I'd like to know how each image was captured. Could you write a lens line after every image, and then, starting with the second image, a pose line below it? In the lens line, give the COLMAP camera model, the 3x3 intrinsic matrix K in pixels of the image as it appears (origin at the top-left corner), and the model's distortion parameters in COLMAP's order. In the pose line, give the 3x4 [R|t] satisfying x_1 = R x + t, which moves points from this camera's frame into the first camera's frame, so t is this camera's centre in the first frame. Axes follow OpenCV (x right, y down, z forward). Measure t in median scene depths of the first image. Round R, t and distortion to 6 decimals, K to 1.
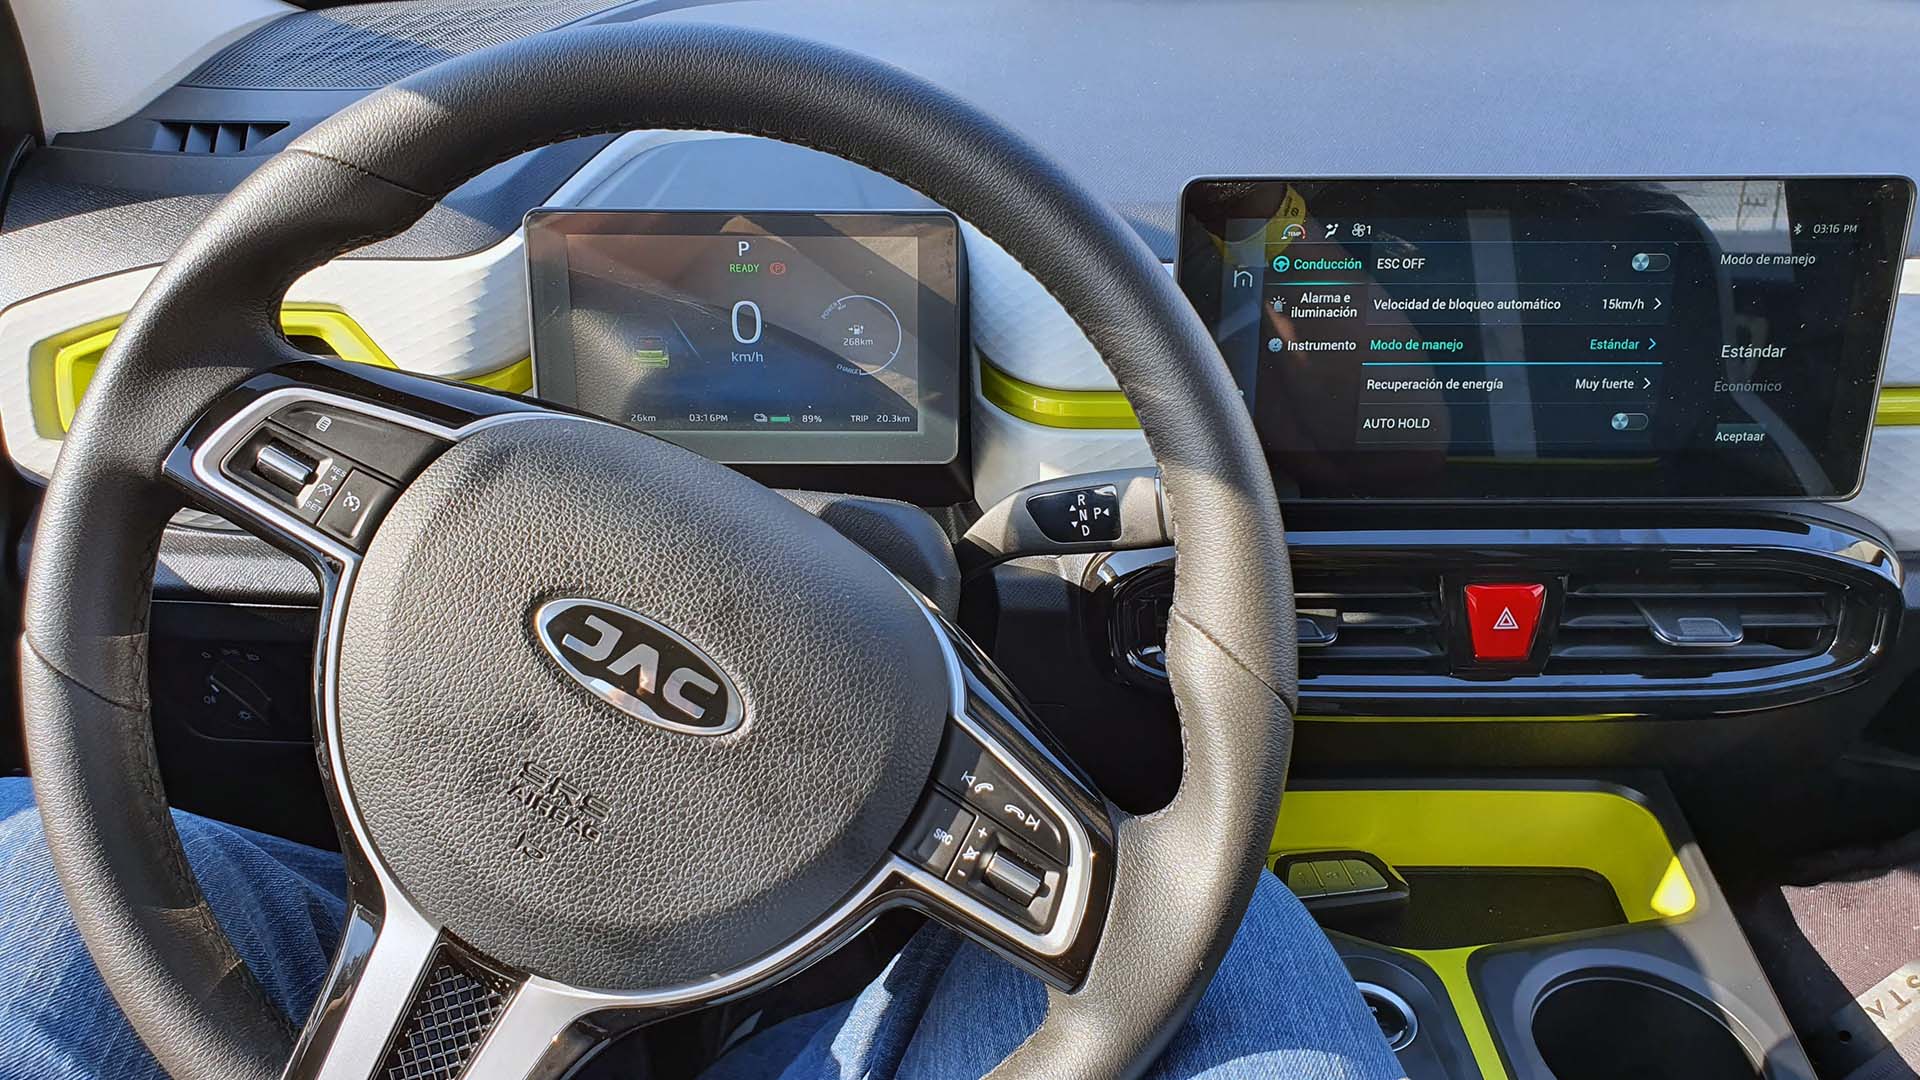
lens RADIAL K [[1495.4, 0, 968.7], [0, 1495.4, 547.6], [0, 0, 1]] dist [0.046200, -0.019207]
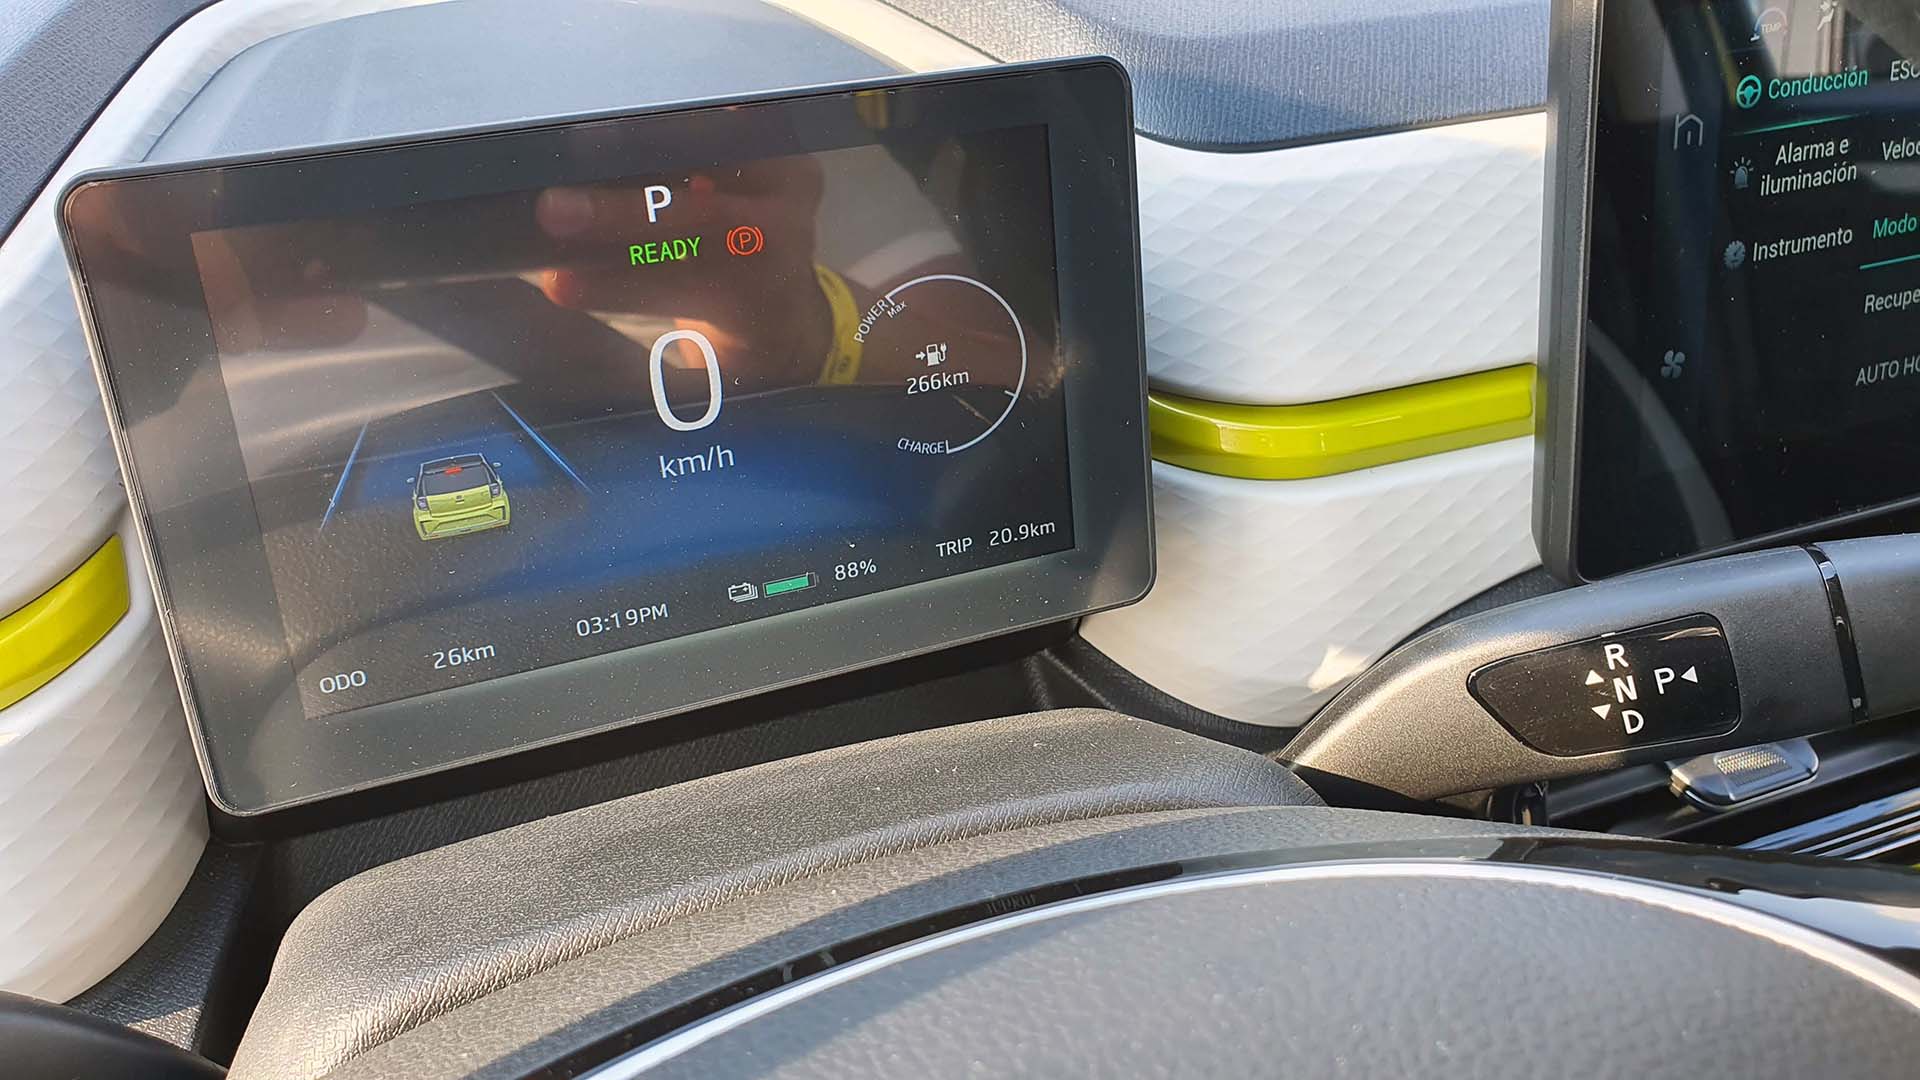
lens RADIAL K [[1495.4, 0, 963.5], [0, 1495.4, 538.0], [0, 0, 1]] dist [0.046200, -0.019207]
pose [[0.930484, -0.196139, 0.309401, -0.219483], [0.188096, 0.980557, 0.055930, -0.119021], [-0.314356, 0.006155, 0.949285, 0.594771]]
